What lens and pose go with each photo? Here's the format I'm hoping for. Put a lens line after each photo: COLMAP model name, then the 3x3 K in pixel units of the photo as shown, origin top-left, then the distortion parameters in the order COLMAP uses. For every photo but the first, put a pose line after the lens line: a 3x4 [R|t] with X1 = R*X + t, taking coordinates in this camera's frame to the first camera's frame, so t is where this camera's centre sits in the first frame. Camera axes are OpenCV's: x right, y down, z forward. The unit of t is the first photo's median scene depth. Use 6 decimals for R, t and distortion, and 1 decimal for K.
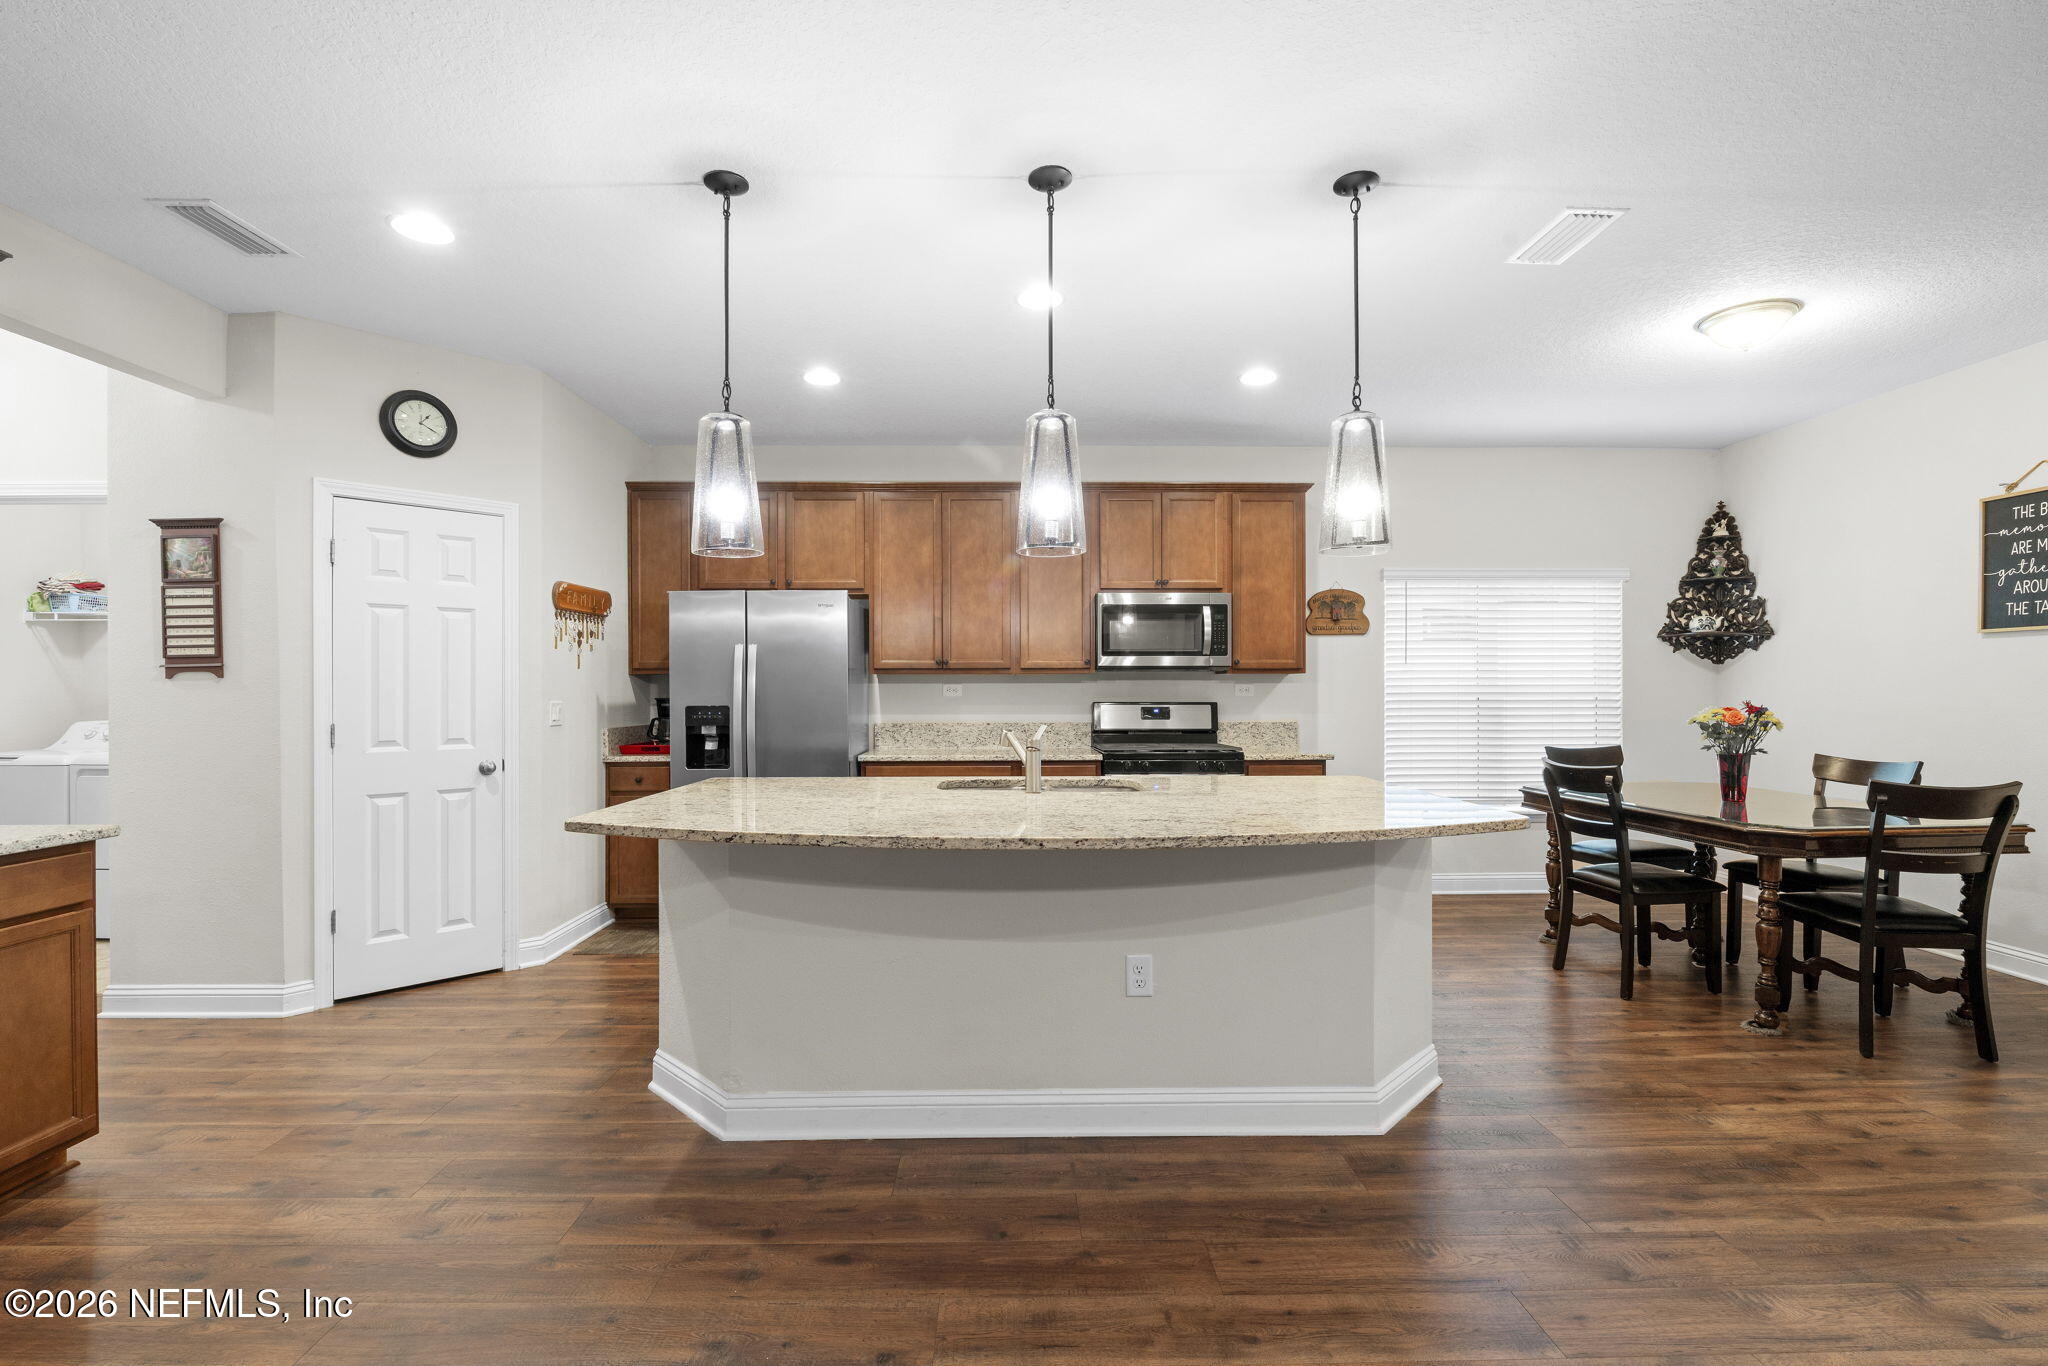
lens RADIAL K [[893.2, 0, 1017.6], [0, 893.2, 688.6], [0, 0, 1]] dist [-0.009903, 0.000379]
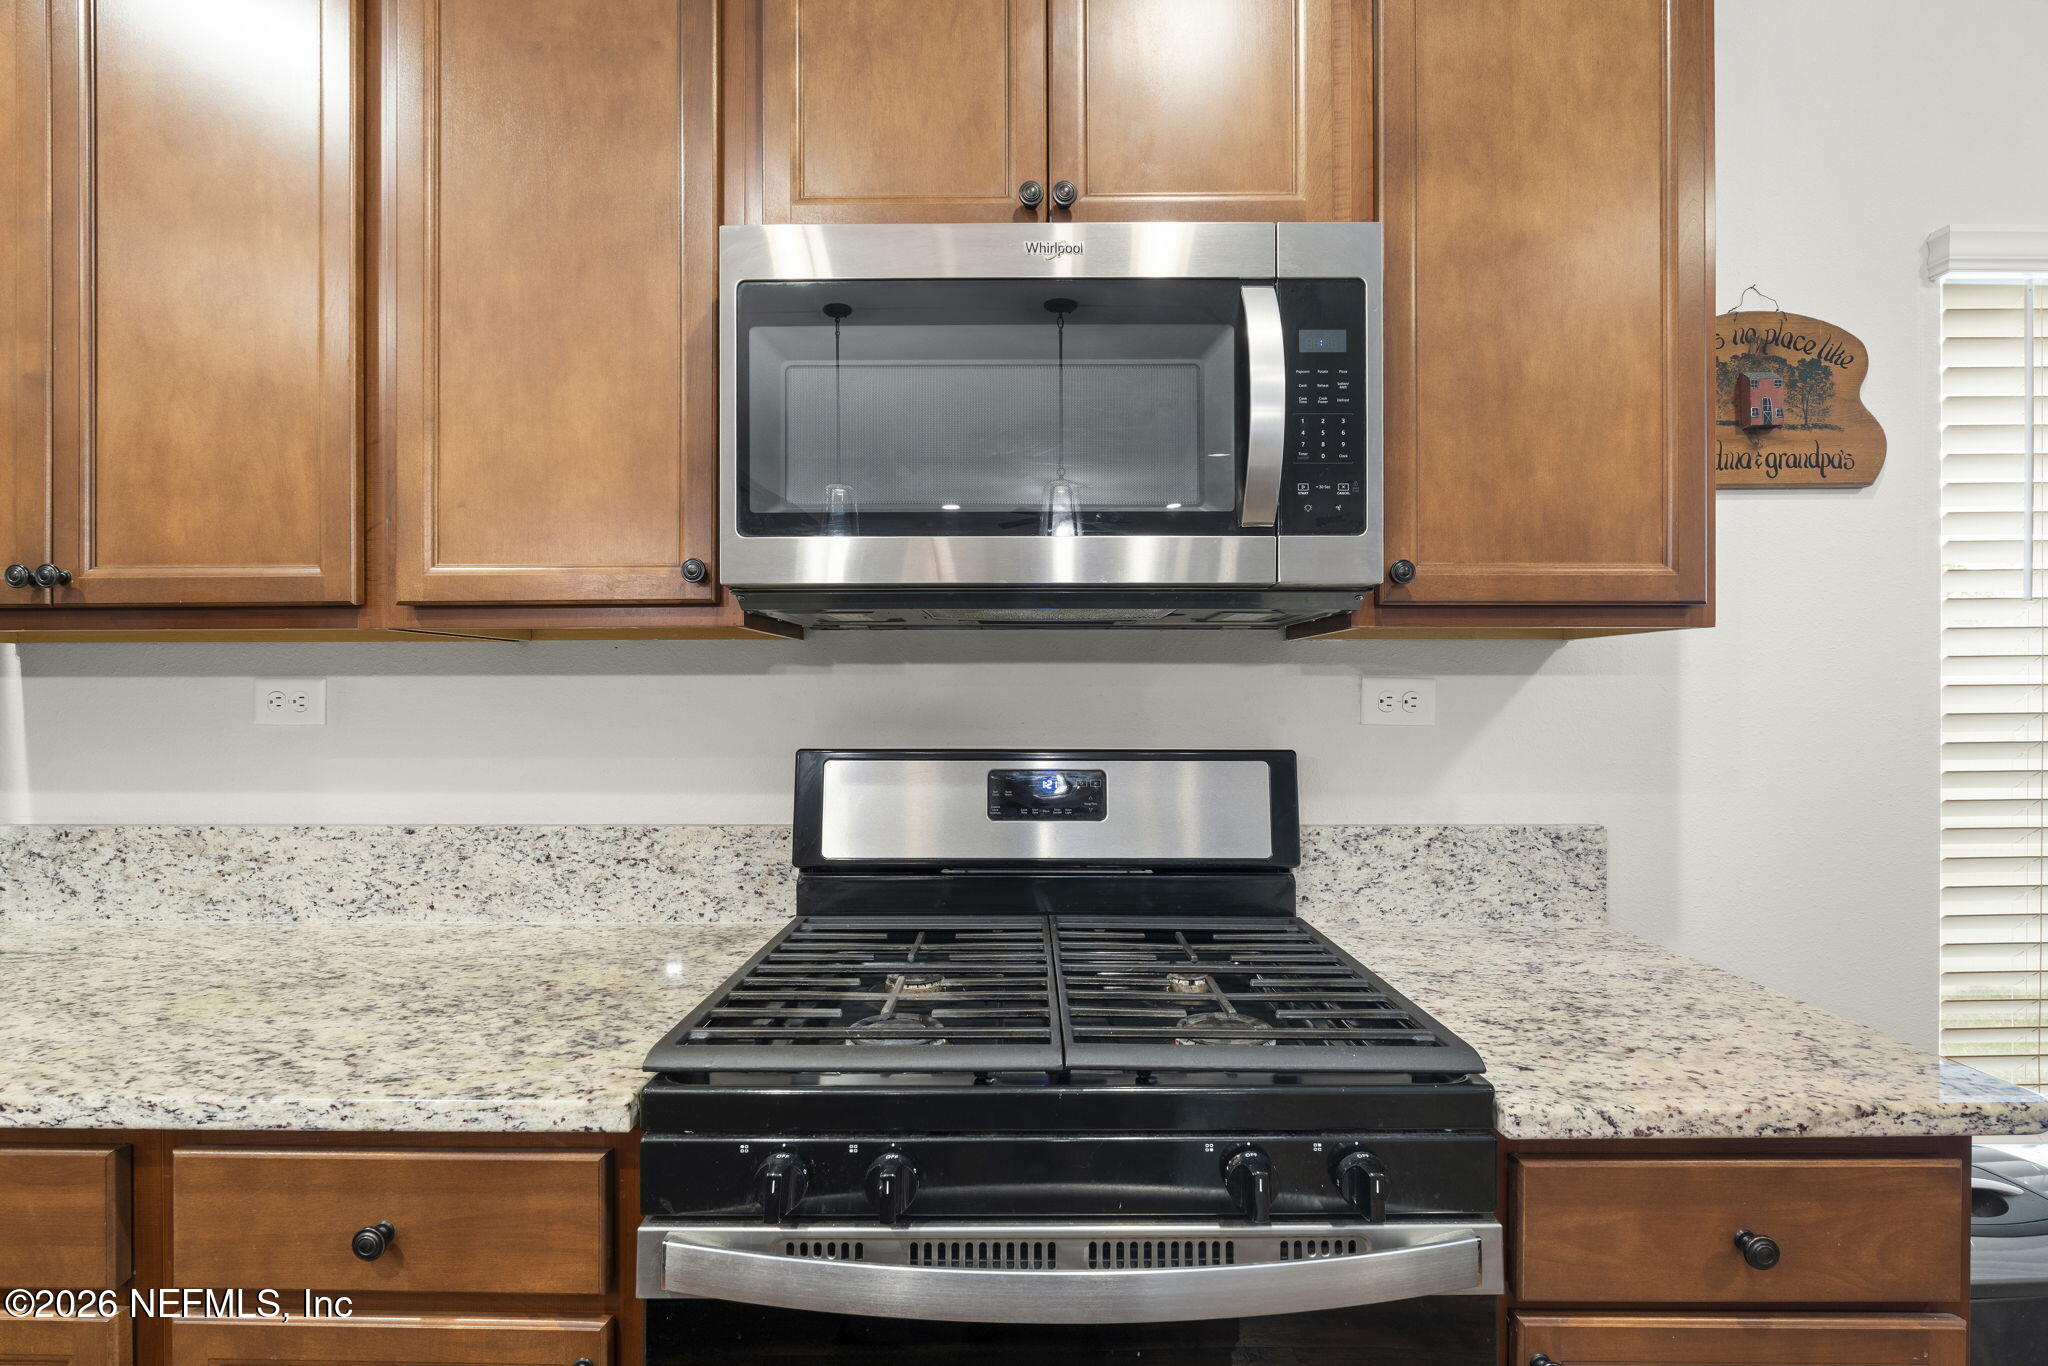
lens RADIAL K [[893.2, 0, 1017.6], [0, 893.2, 688.6], [0, 0, 1]] dist [-0.009903, 0.000379]
pose [[0.999748, 0.000471, -0.022464, 0.158039], [-0.000564, 0.999991, -0.004127, -0.001016], [0.022462, 0.004138, 0.999739, 0.781022]]
